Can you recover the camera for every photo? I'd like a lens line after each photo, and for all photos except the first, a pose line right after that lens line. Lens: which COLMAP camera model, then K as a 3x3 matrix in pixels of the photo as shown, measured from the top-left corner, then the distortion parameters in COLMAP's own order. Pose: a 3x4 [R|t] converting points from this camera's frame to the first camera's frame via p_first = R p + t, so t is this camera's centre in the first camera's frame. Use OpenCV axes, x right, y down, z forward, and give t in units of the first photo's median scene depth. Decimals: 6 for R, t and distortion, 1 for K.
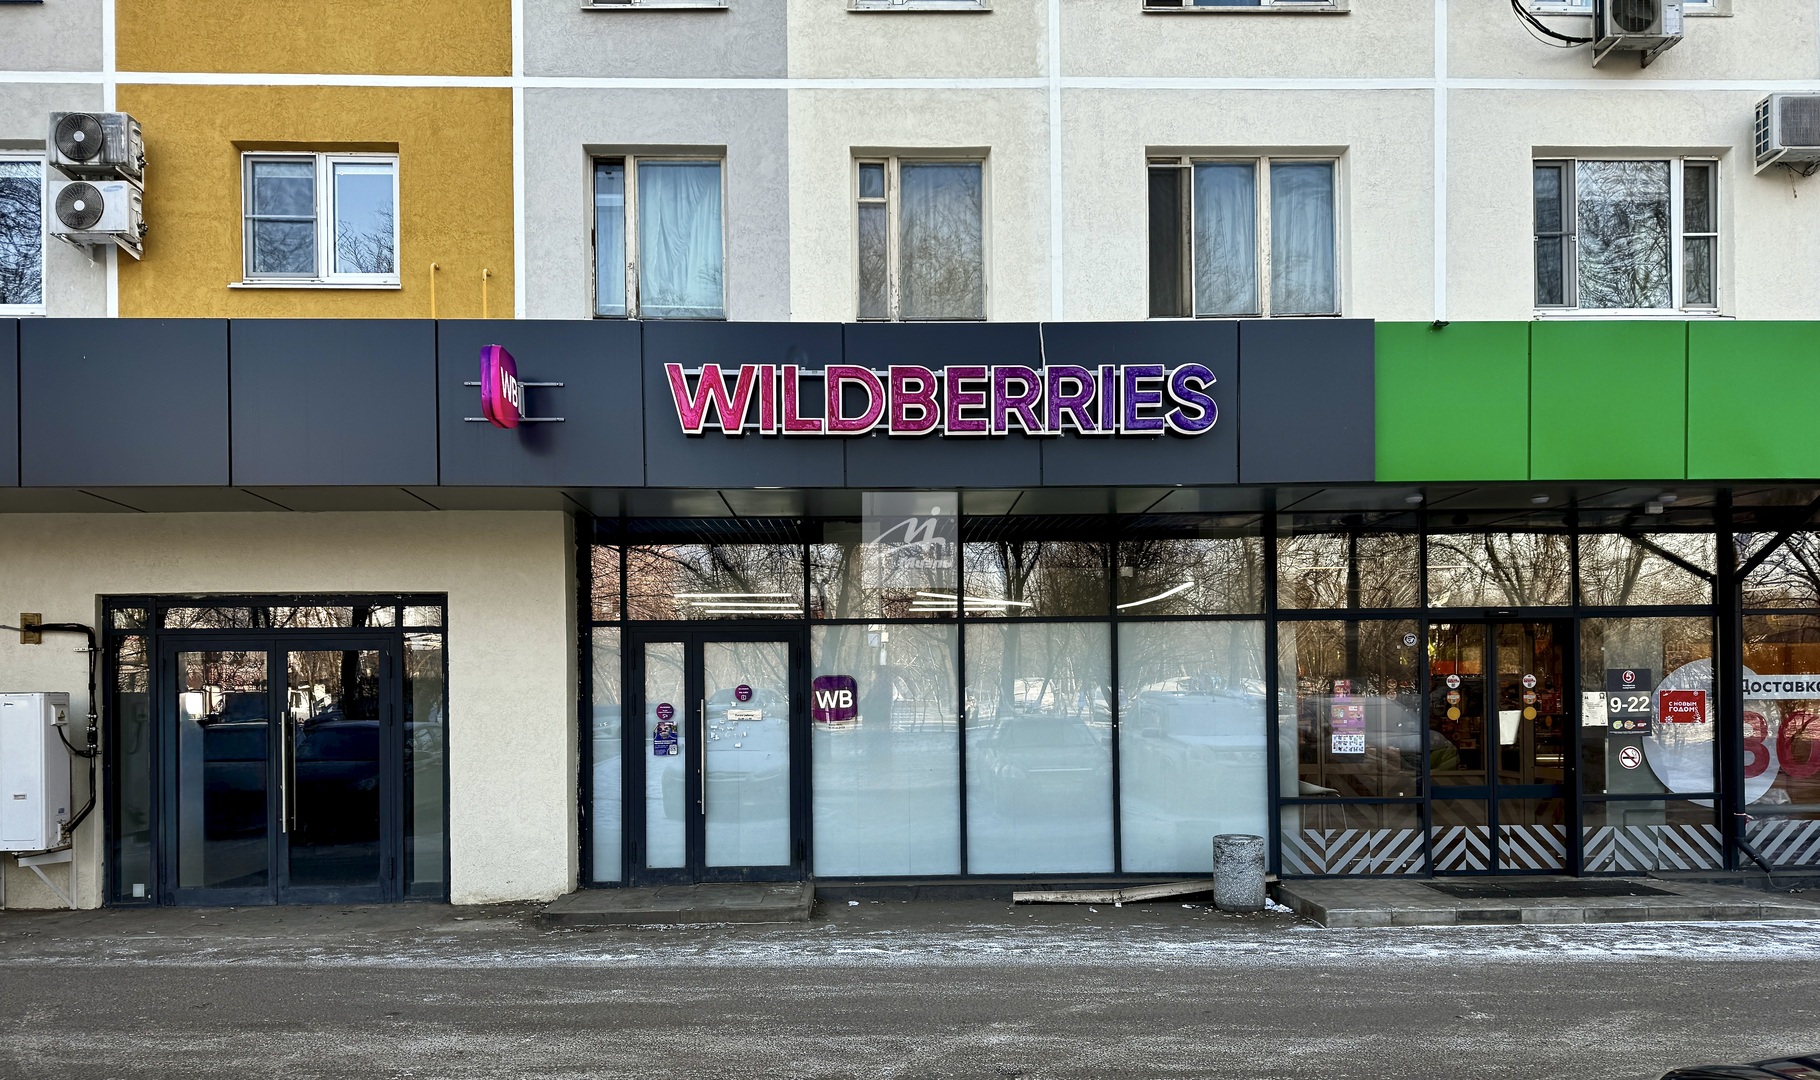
lens RADIAL K [[1275.7, 0, 879.8], [0, 1275.7, 673.8], [0, 0, 1]] dist [0.139718, -0.213532]
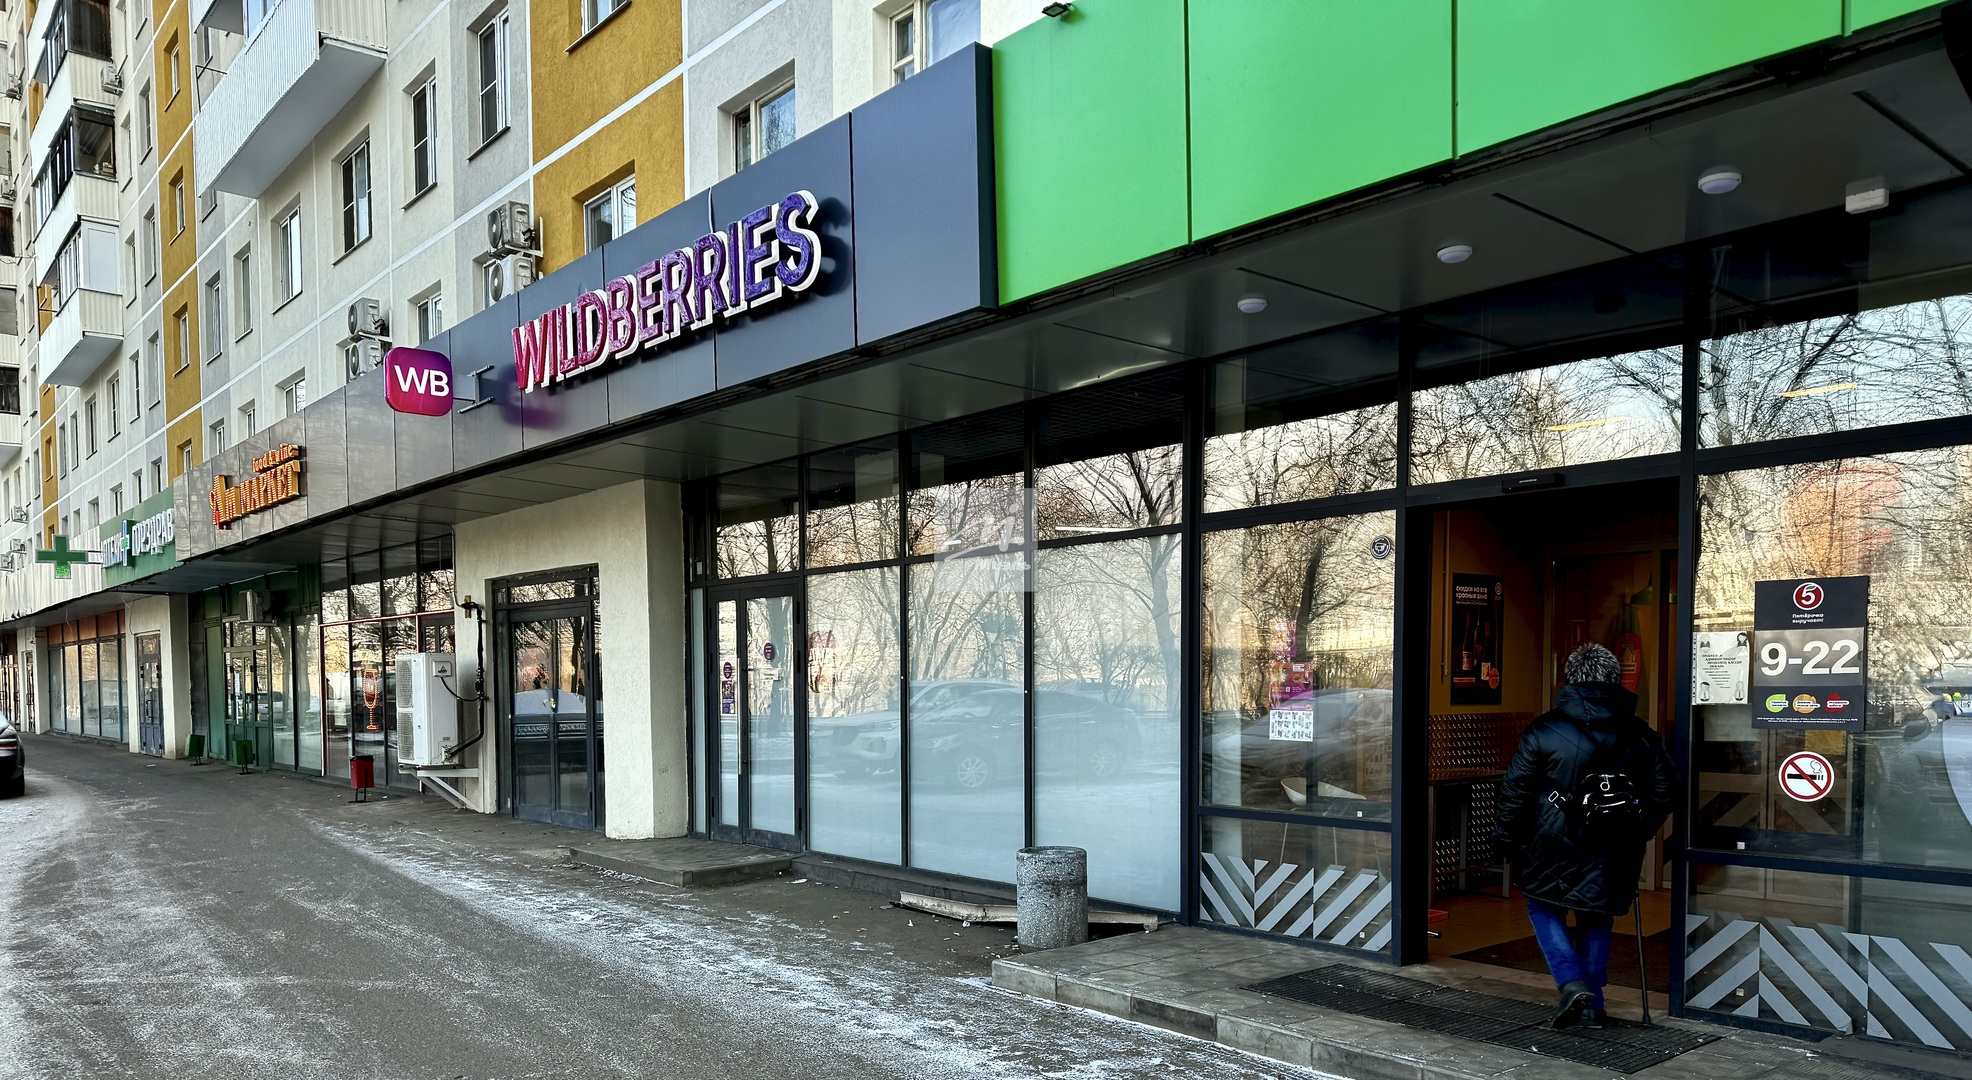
lens RADIAL K [[1361.3, 0, 985.6], [0, 1361.3, 744.7], [0, 0, 1]] dist [0.046862, 0.007284]
pose [[0.623494, 0.045154, -0.780523, 0.774911], [0.008048, 0.997907, 0.064159, 0.020335], [0.781786, -0.046284, 0.621826, 0.483585]]
